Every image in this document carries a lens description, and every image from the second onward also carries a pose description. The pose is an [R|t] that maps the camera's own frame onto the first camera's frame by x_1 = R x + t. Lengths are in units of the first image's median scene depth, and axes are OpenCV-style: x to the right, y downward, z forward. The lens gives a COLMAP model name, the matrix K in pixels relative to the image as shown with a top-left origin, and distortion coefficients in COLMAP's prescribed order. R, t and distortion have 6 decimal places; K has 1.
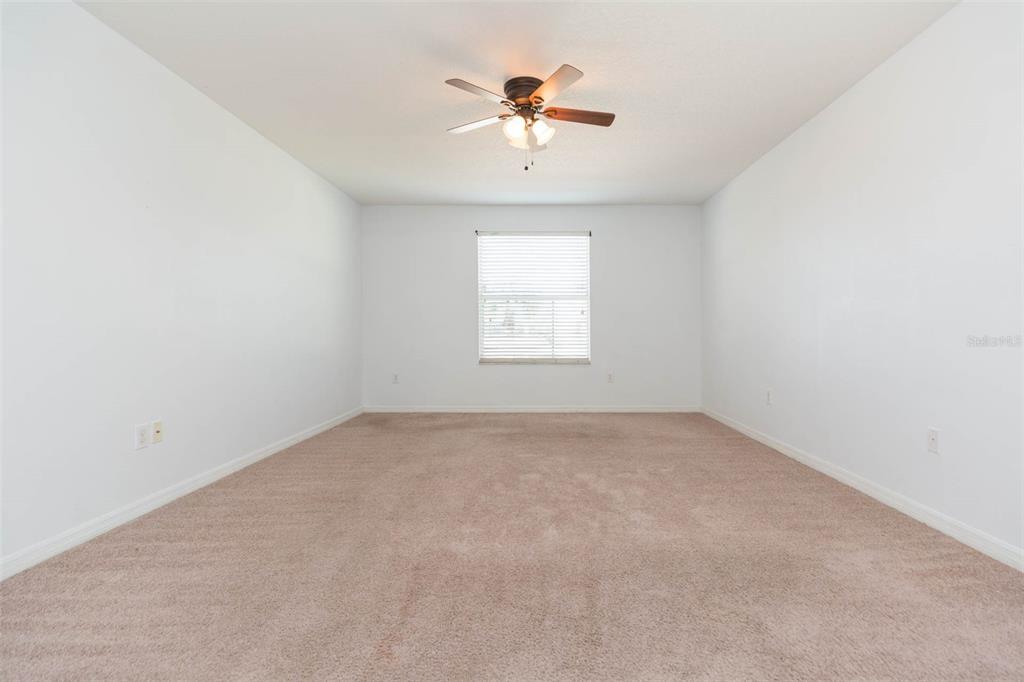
lens RADIAL K [[474.1, 0, 512.0], [0, 474.1, 341.0], [0, 0, 1]] dist [0.002891, 0.000525]
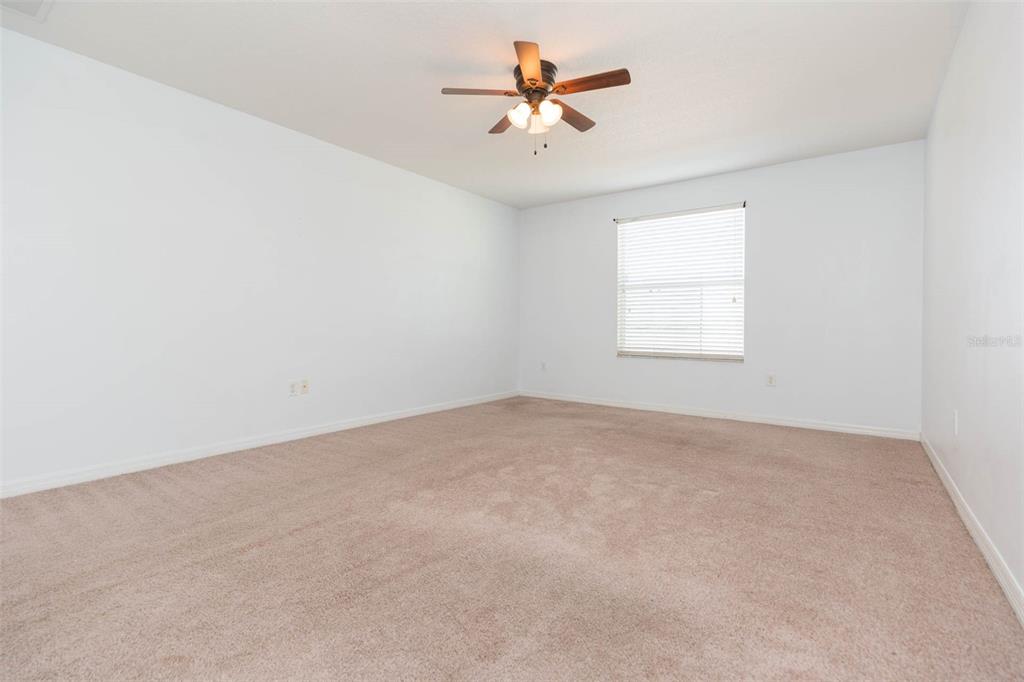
lens RADIAL K [[467.0, 0, 516.9], [0, 467.0, 336.5], [0, 0, 1]] dist [0.000377, 0.000121]
pose [[0.807735, 0.018332, -0.589261, 0.327672], [-0.020640, 0.999783, 0.002812, 0.009446], [0.589185, 0.009891, 0.807938, 0.110192]]
